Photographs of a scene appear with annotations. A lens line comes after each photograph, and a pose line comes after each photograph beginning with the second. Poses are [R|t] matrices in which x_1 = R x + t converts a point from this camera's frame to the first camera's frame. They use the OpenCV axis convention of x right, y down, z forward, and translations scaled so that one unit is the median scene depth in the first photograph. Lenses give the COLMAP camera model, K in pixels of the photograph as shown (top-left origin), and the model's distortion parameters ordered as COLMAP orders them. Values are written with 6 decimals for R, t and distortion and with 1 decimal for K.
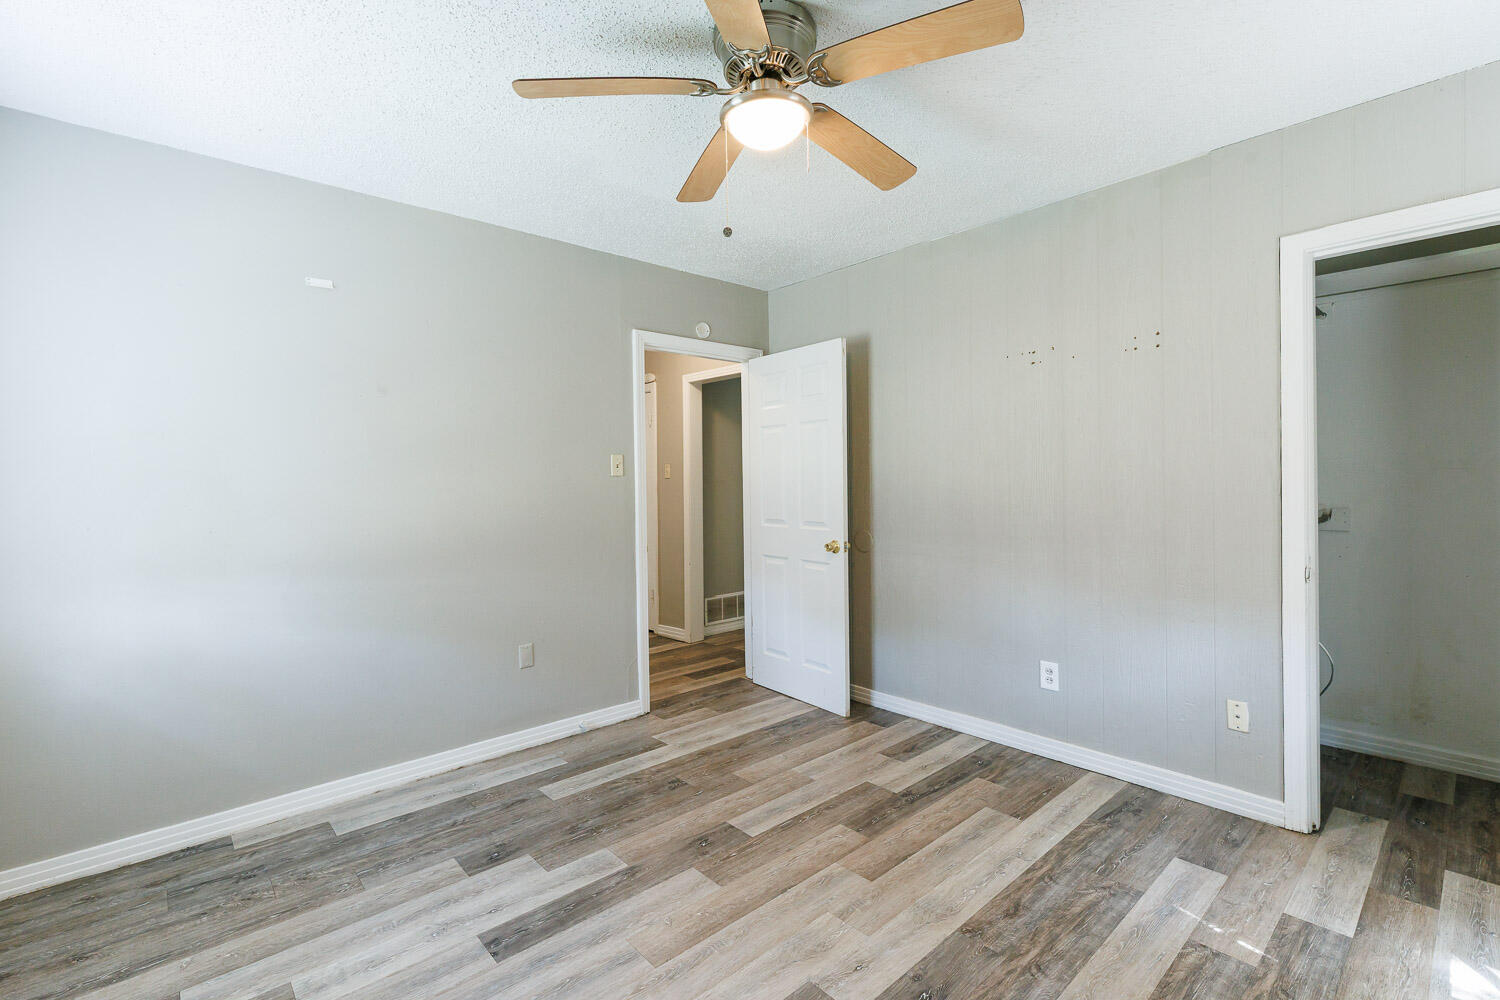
lens RADIAL K [[678.0, 0, 754.7], [0, 678.0, 497.6], [0, 0, 1]] dist [0.000900, 0.000187]
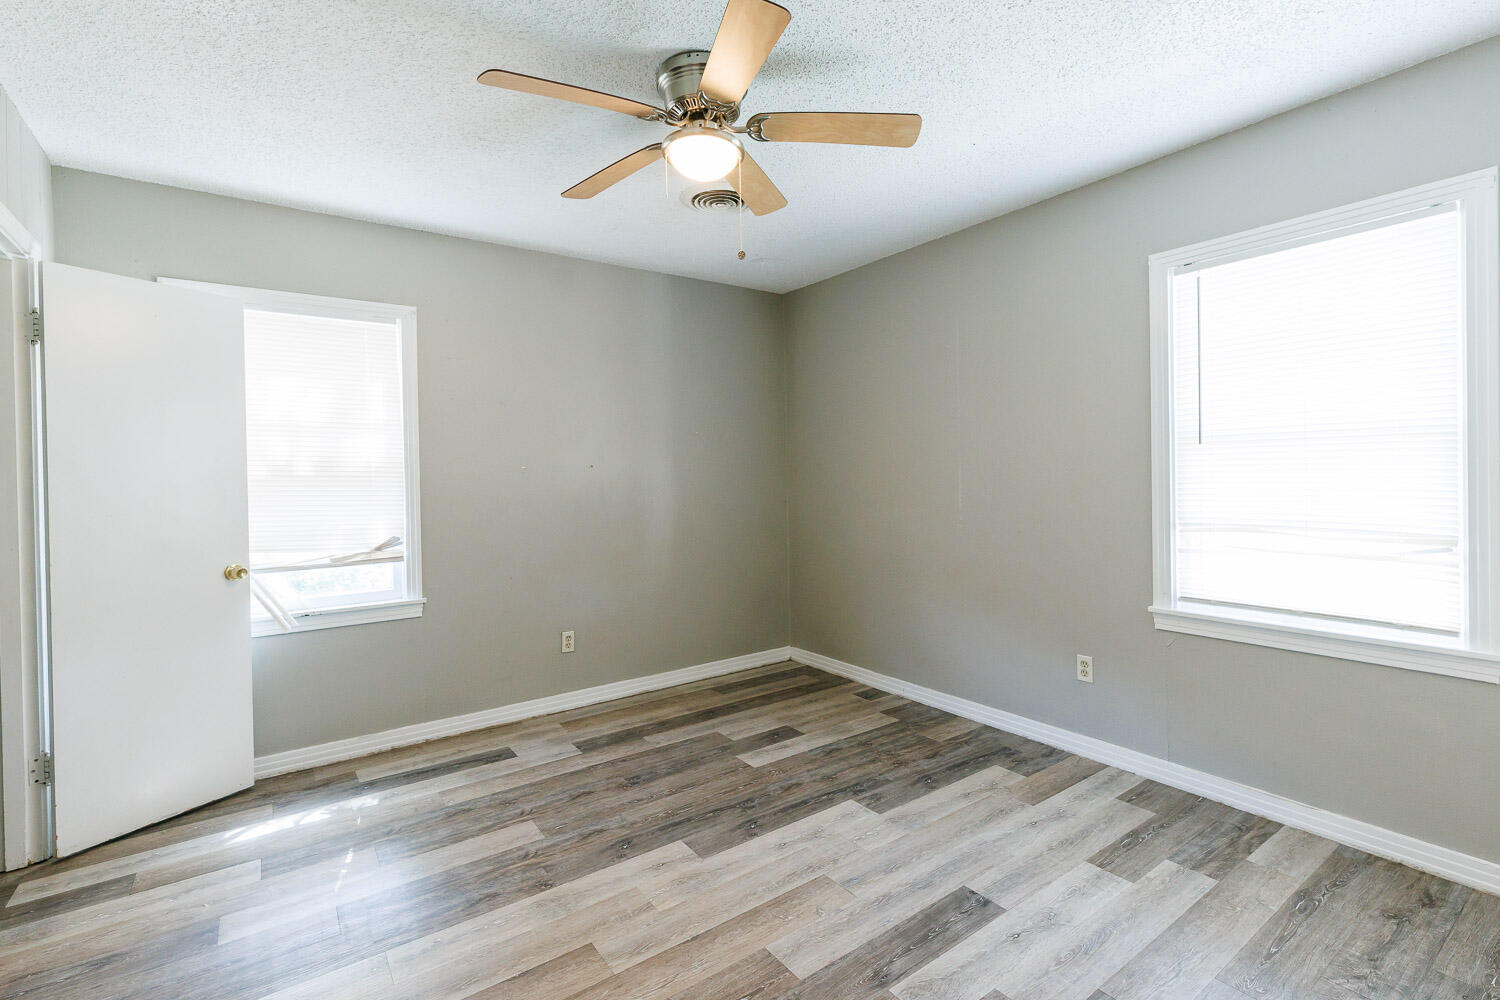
lens RADIAL K [[678.0, 0, 754.7], [0, 678.0, 497.6], [0, 0, 1]] dist [0.000900, 0.000187]
pose [[-0.993620, 0.029529, 0.108846, -0.156079], [0.035997, 0.997670, 0.057951, -0.043634], [-0.106881, 0.061500, -0.992368, 1.941000]]
